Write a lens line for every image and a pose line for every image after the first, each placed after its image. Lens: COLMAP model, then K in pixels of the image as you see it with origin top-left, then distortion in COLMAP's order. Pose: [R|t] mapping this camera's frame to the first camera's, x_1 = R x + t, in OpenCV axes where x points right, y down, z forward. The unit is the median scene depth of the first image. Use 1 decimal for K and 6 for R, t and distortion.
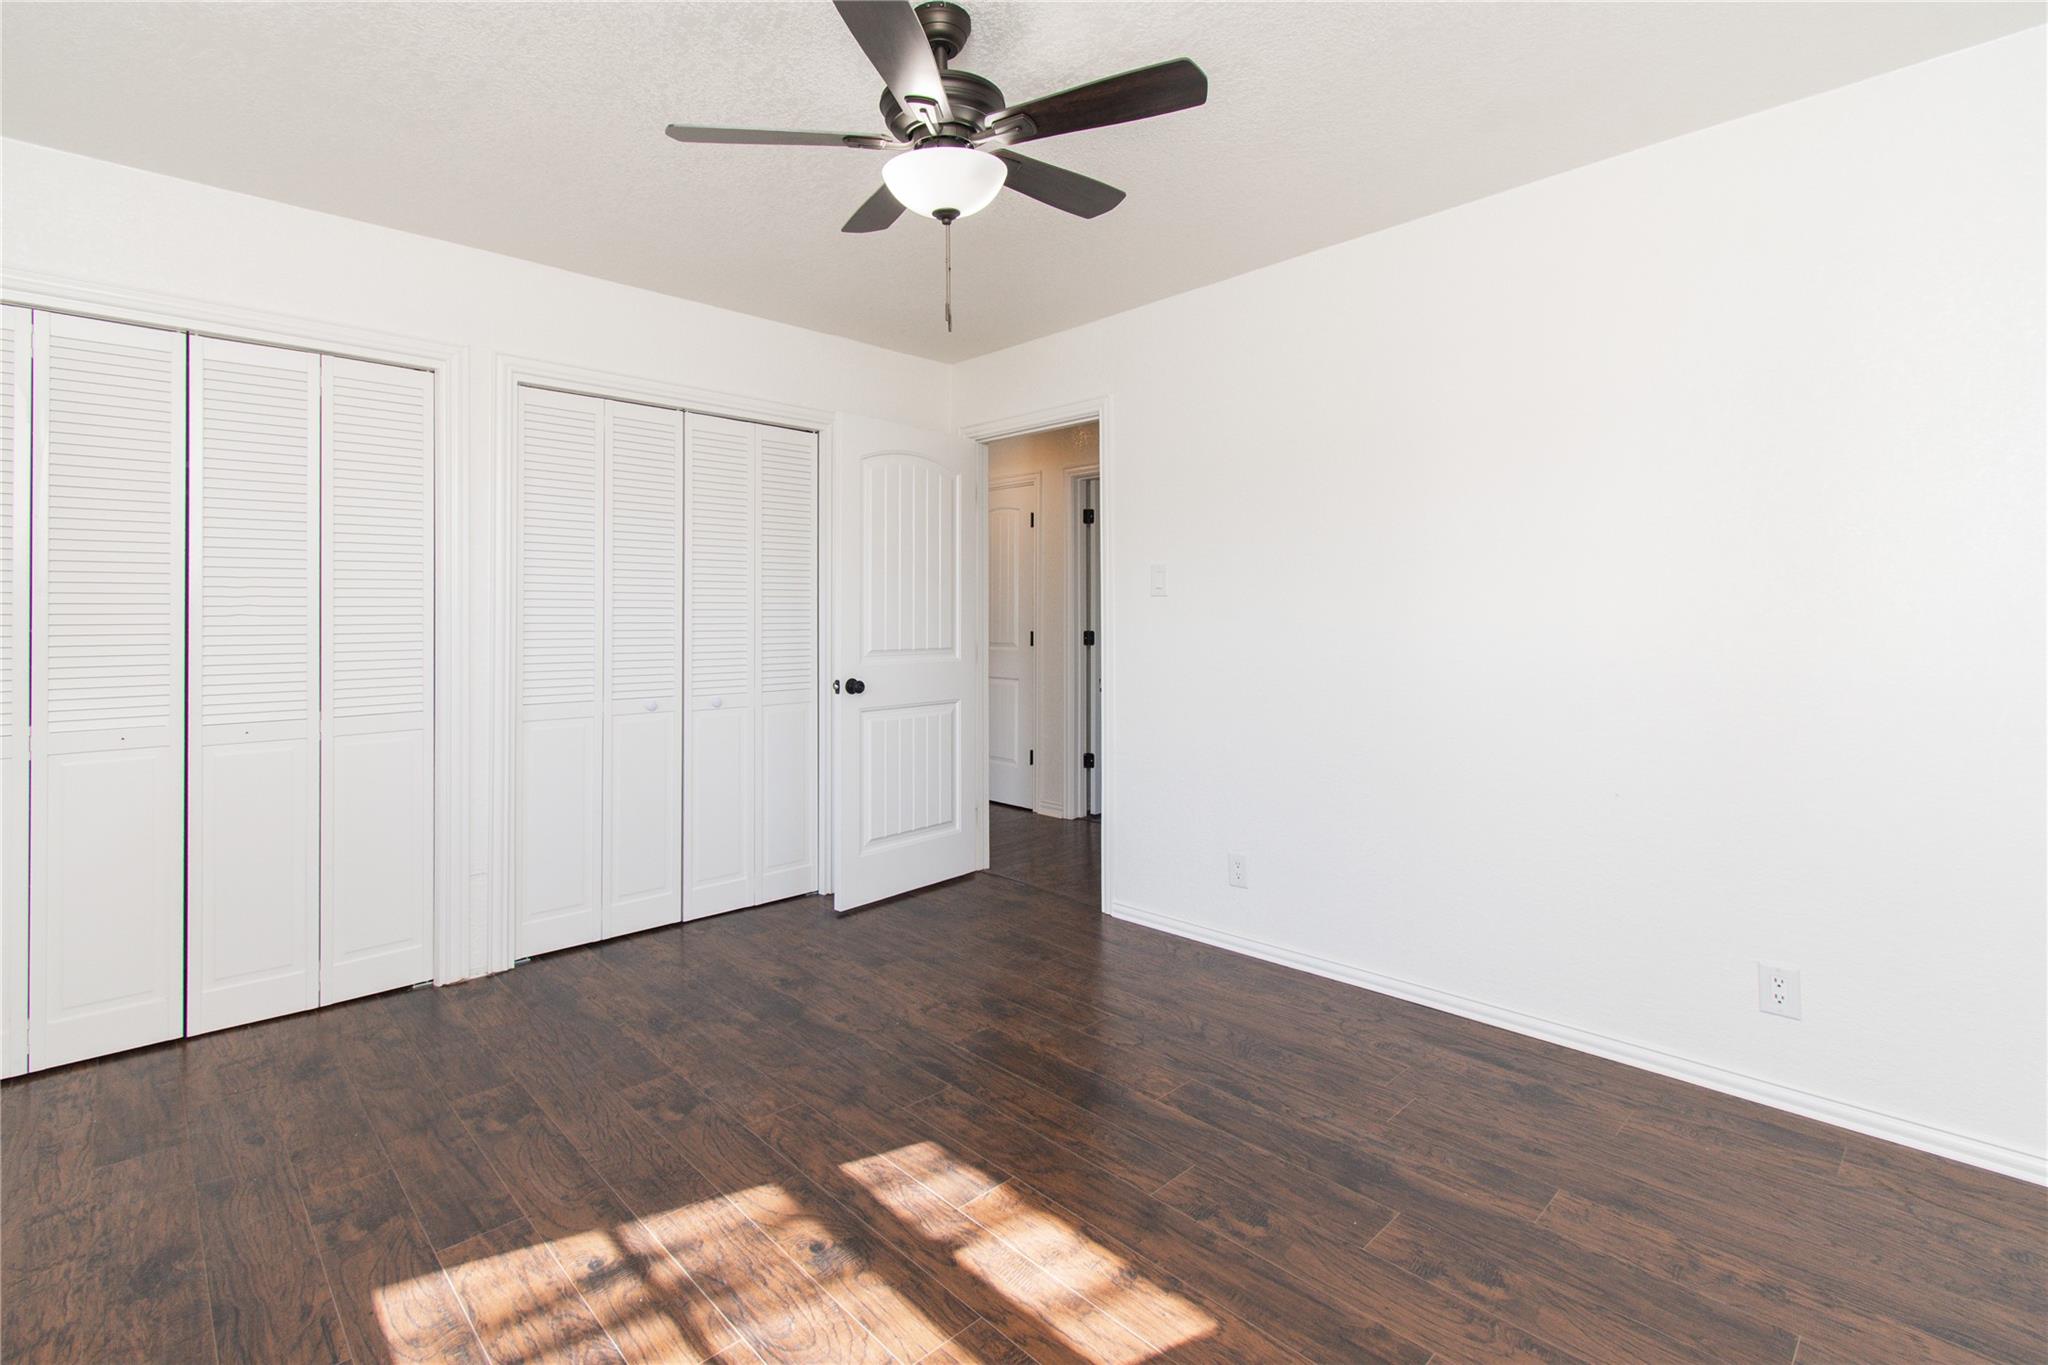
lens RADIAL K [[930.8, 0, 1009.3], [0, 930.8, 608.3], [0, 0, 1]] dist [-0.000746, -0.000564]
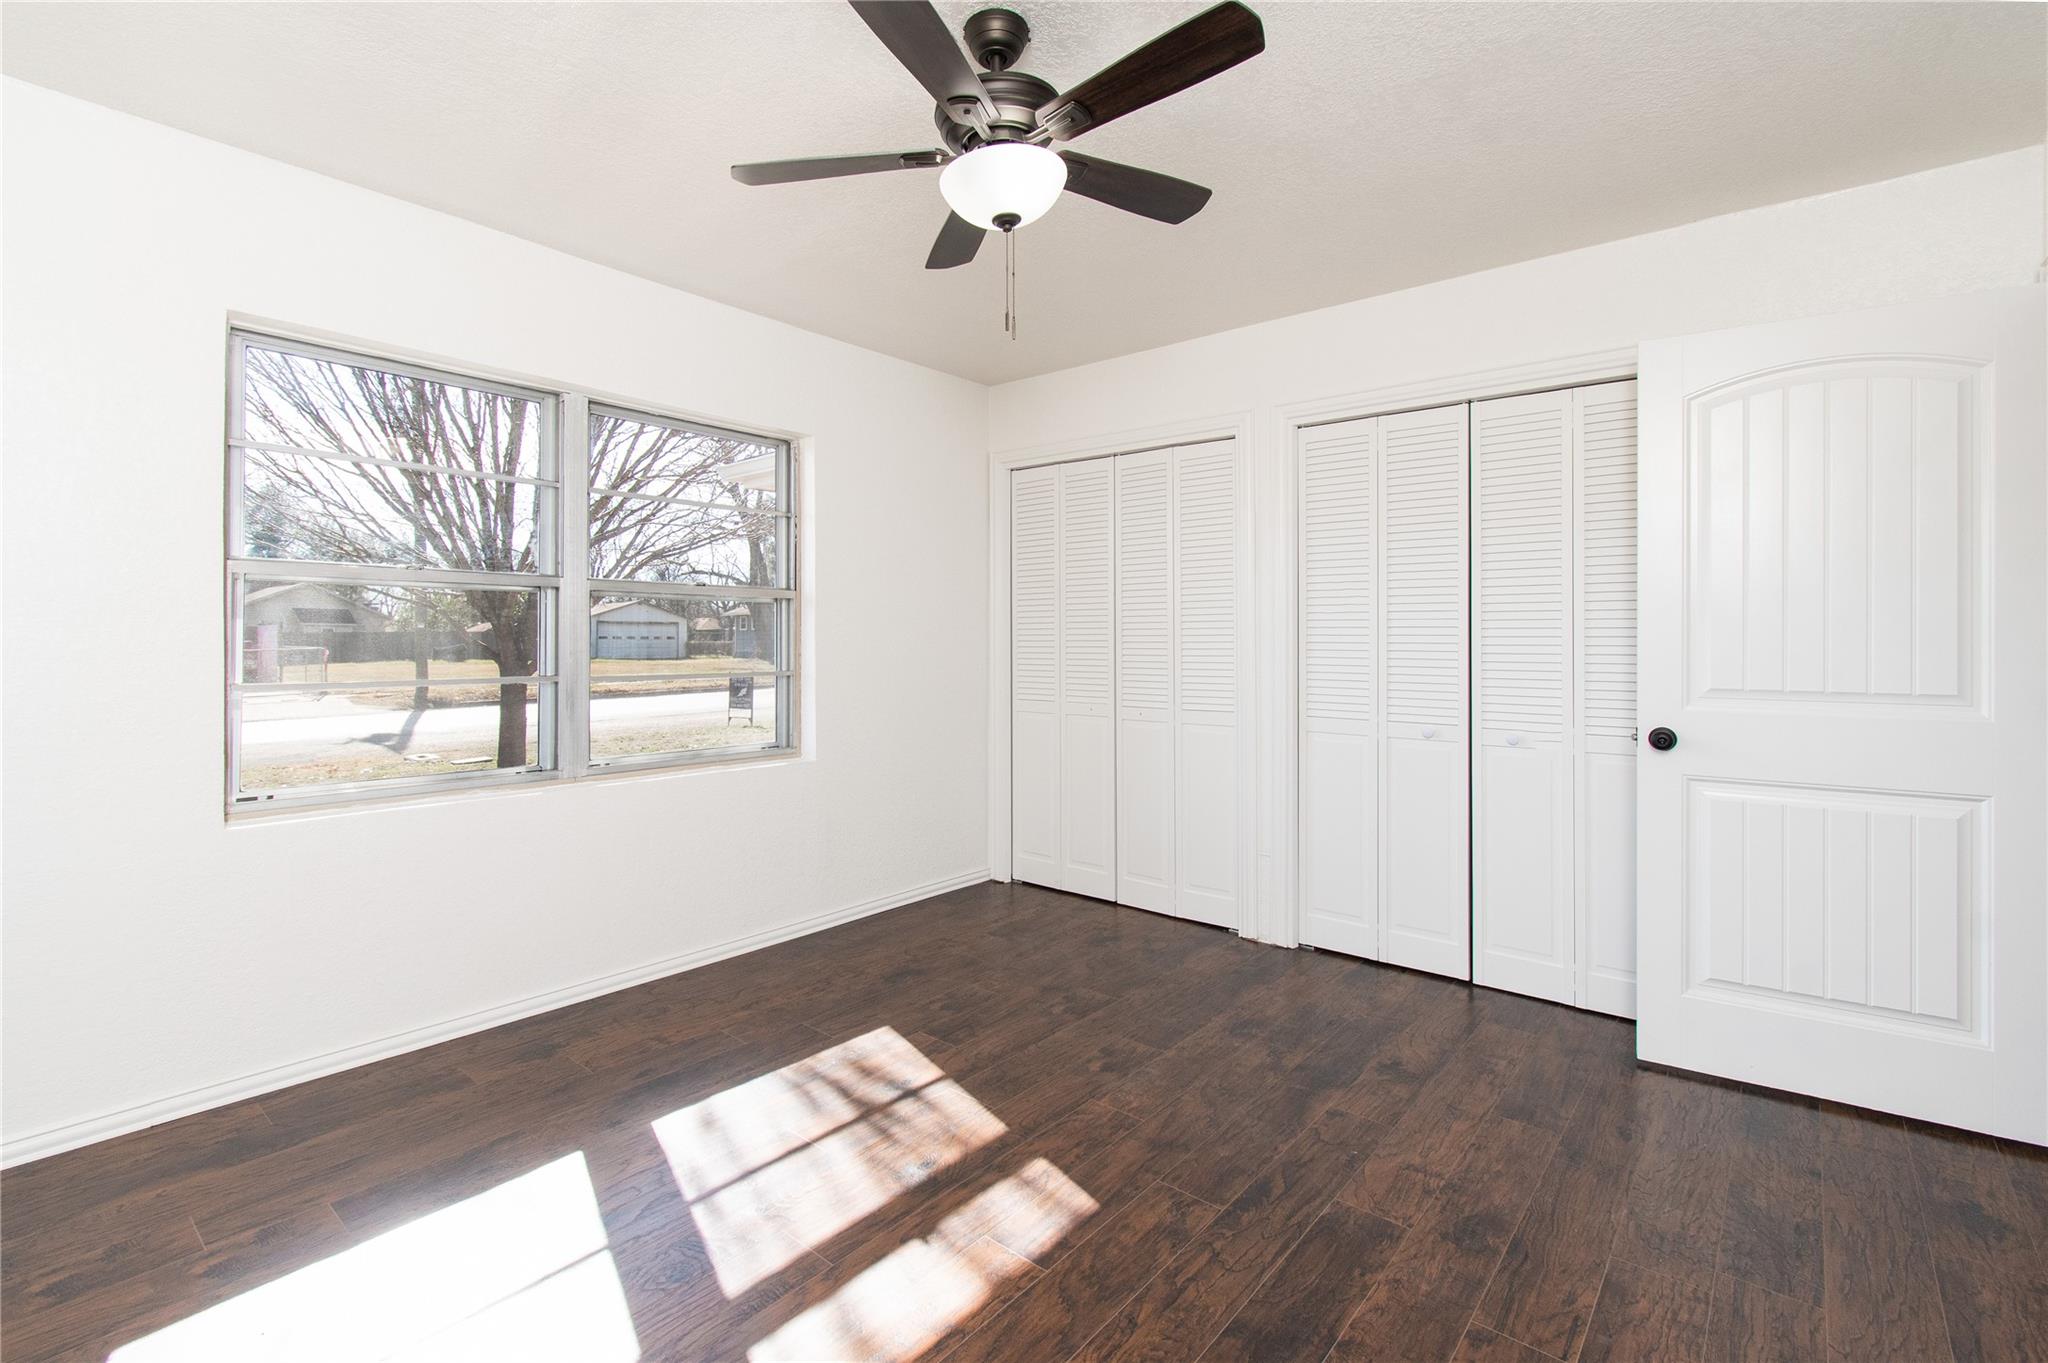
lens RADIAL K [[923.8, 0, 1012.1], [0, 923.8, 641.3], [0, 0, 1]] dist [-0.000884, -0.000233]
pose [[0.105042, 0.005172, -0.994454, 0.760326], [0.008419, 0.999946, 0.006090, 0.007317], [0.994432, -0.009012, 0.104993, 0.770430]]
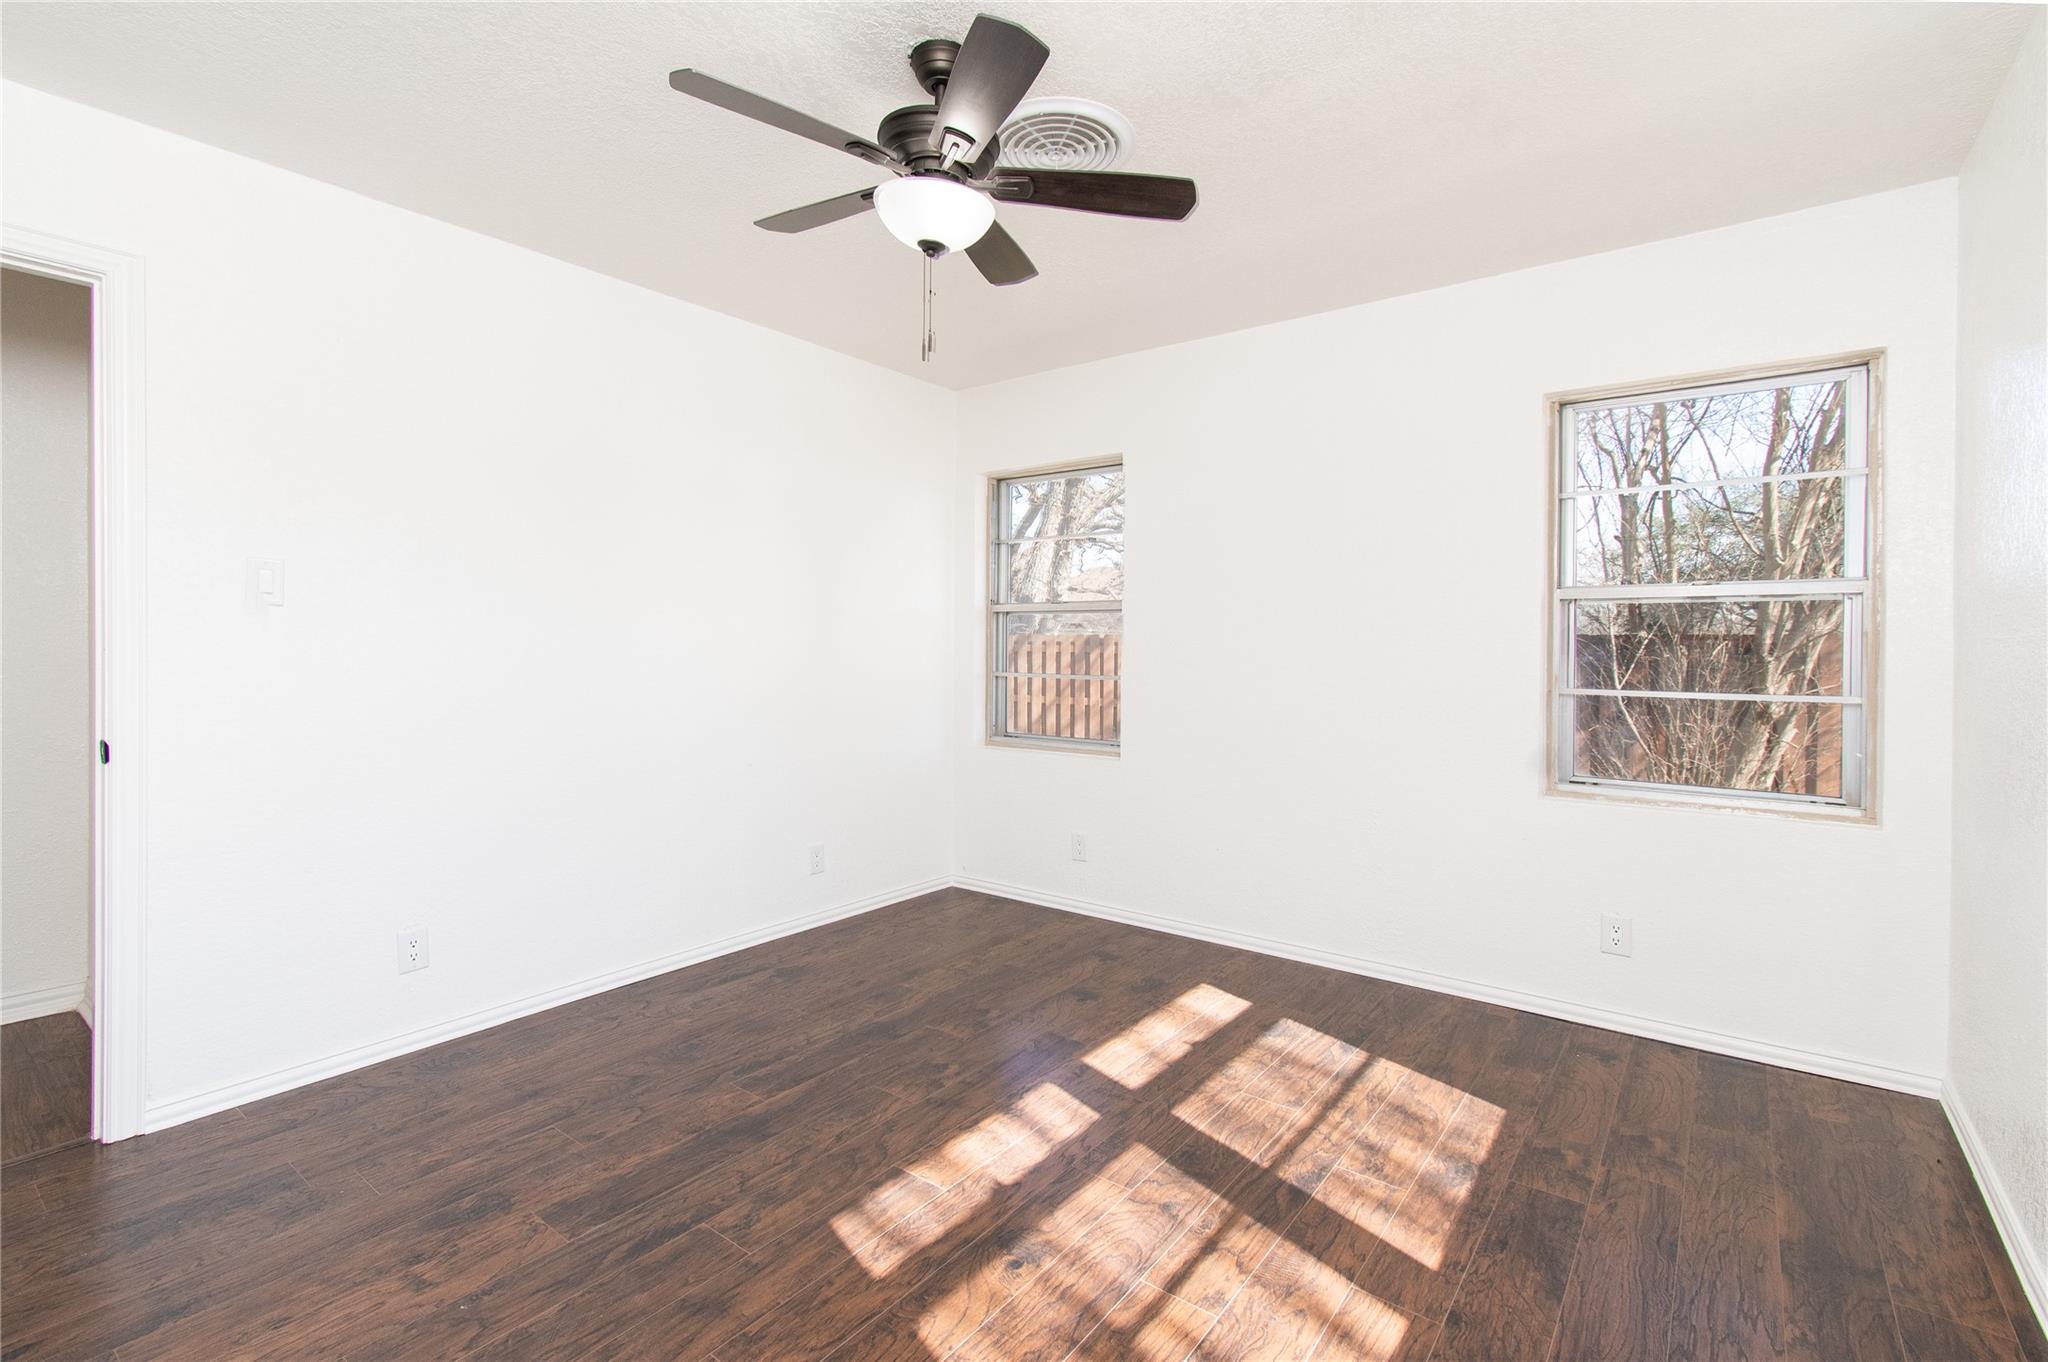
lens RADIAL K [[923.8, 0, 1012.1], [0, 923.8, 640.8], [0, 0, 1]] dist [-0.000884, -0.000233]
pose [[-0.147573, 0.005615, 0.989035, -0.937301], [-0.020227, 0.999758, -0.008694, 0.011834], [-0.988844, -0.021288, -0.147424, 0.905915]]
